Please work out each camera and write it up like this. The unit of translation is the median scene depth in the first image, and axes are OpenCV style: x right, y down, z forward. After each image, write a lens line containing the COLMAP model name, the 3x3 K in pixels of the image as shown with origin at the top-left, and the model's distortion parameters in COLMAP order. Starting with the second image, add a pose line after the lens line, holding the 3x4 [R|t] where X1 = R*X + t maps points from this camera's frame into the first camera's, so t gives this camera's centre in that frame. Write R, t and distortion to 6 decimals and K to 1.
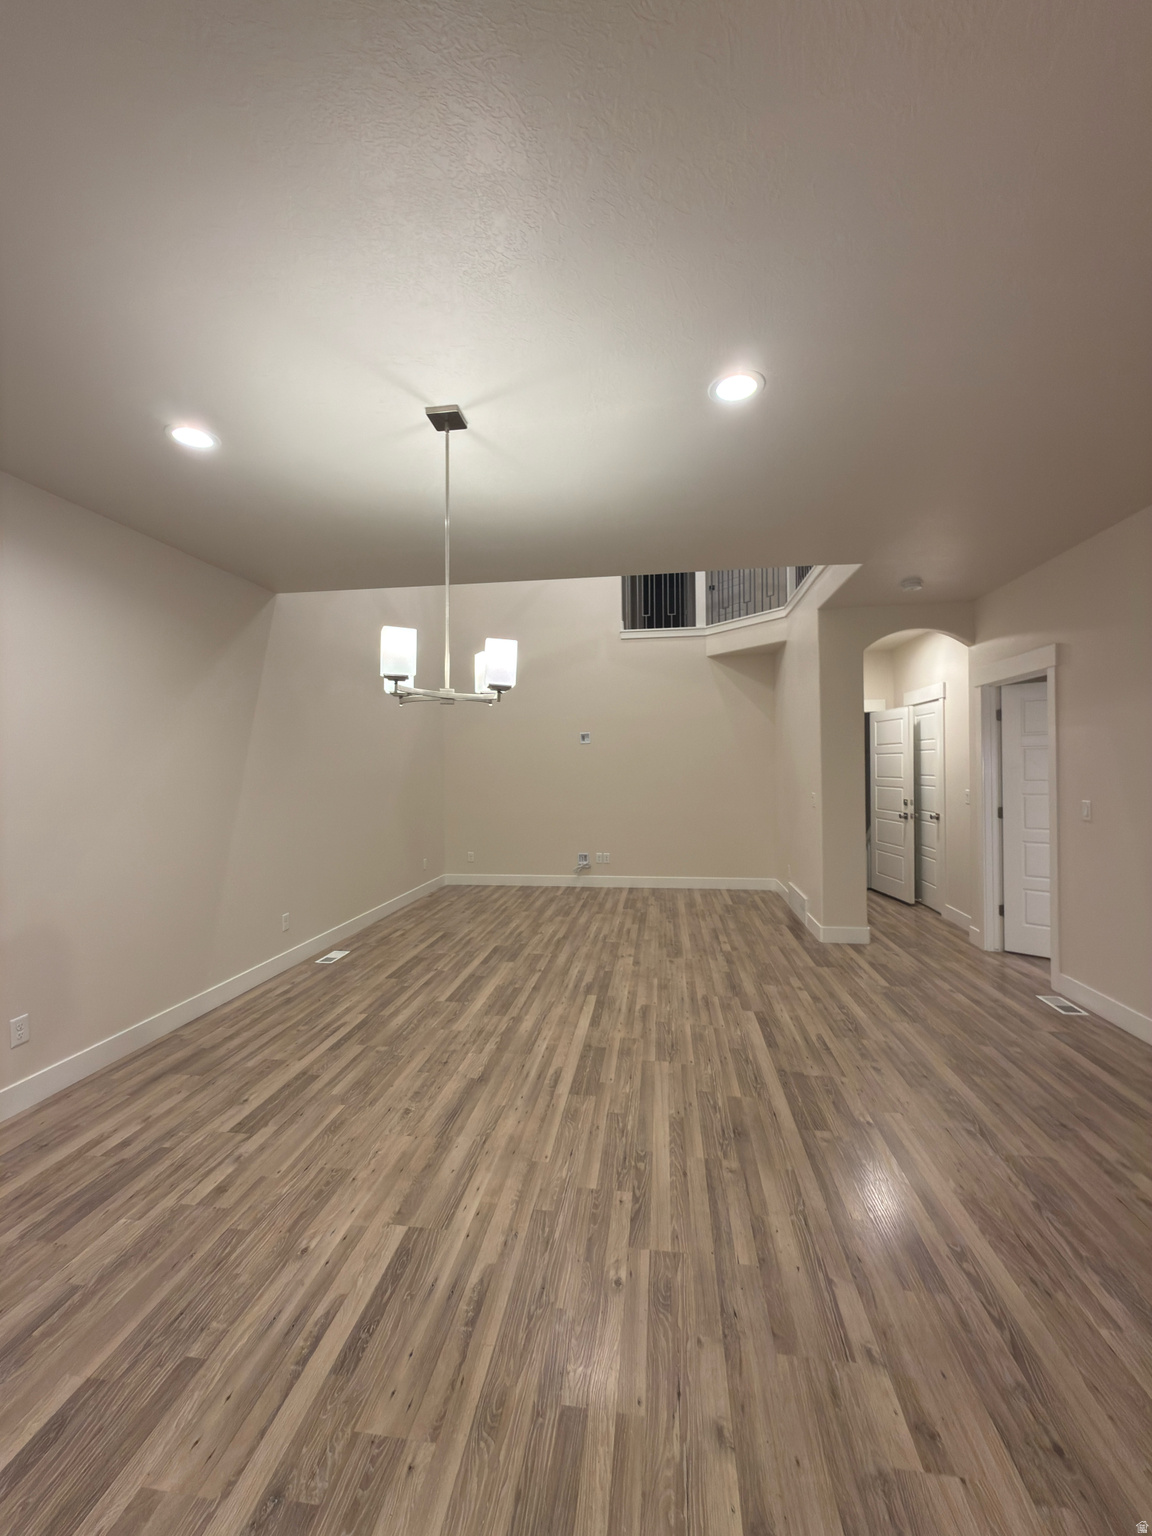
lens RADIAL K [[608.5, 0, 576.0], [0, 608.5, 768.0], [0, 0, 1]] dist [-0.000553, -0.001091]
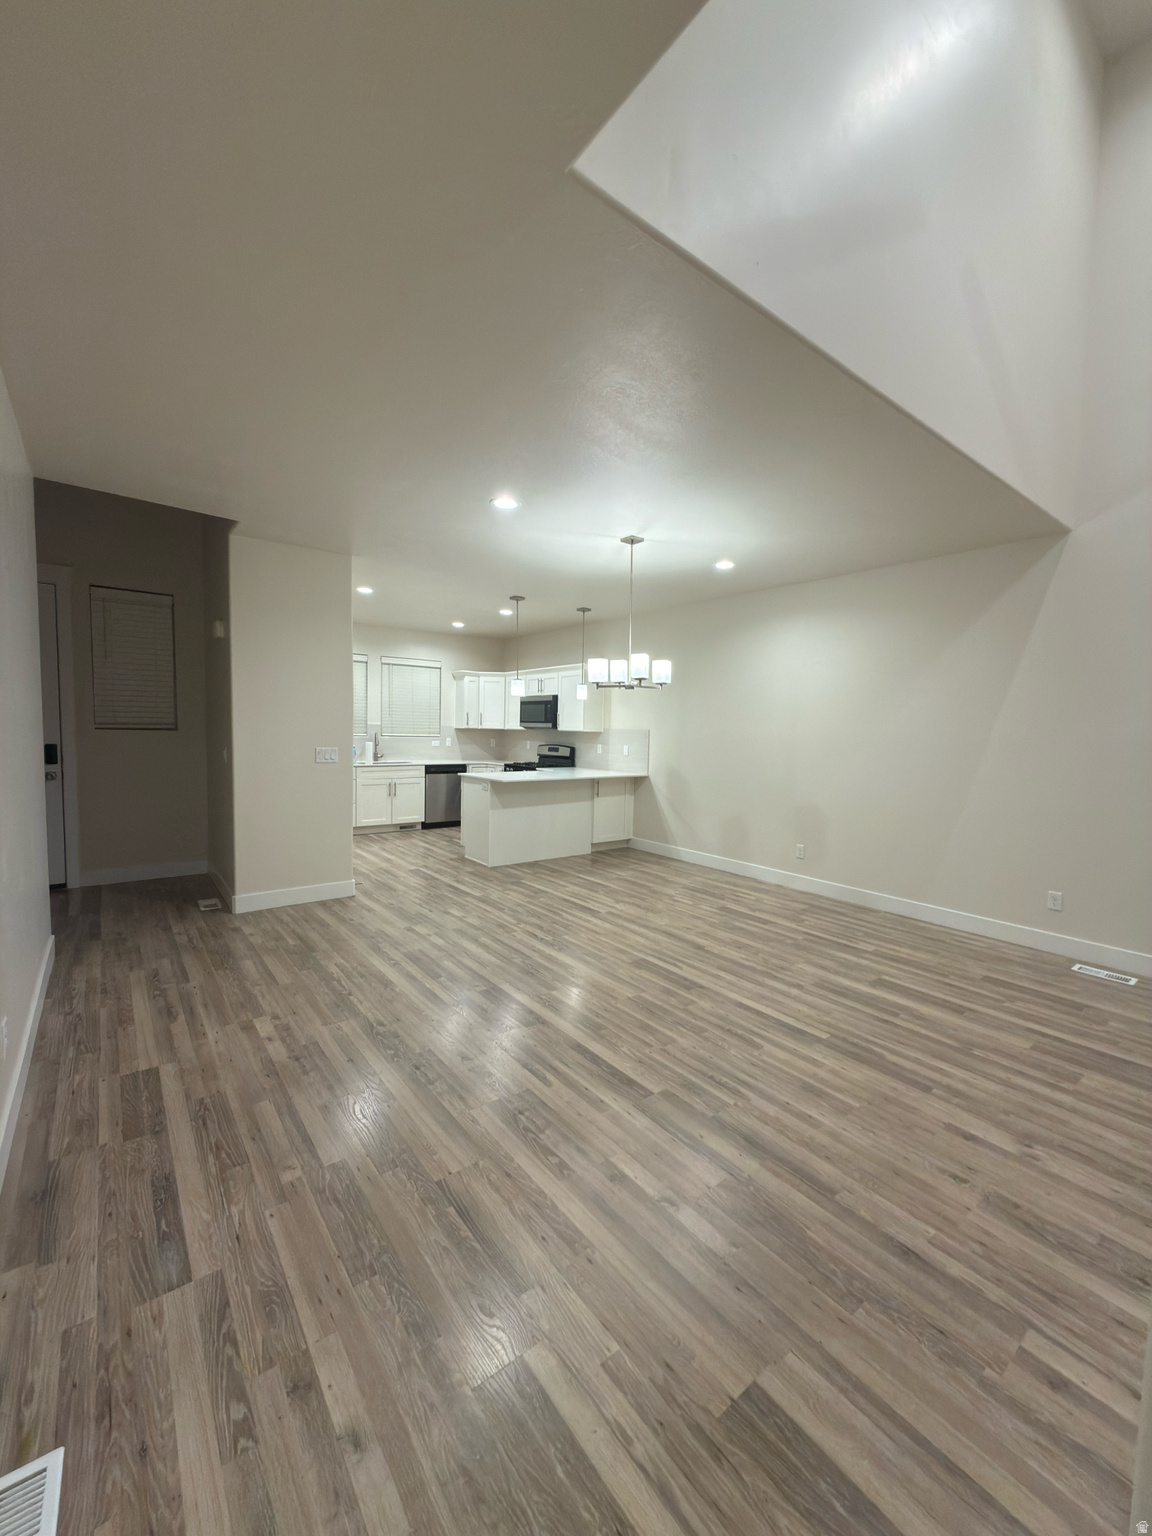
lens RADIAL K [[608.5, 0, 576.0], [0, 608.5, 768.0], [0, 0, 1]] dist [-0.000553, -0.001091]
pose [[-0.695743, 0.043435, -0.716976, 0.927837], [-0.014105, 0.997151, 0.074095, 0.003054], [0.718152, 0.061664, -0.693149, 1.579742]]
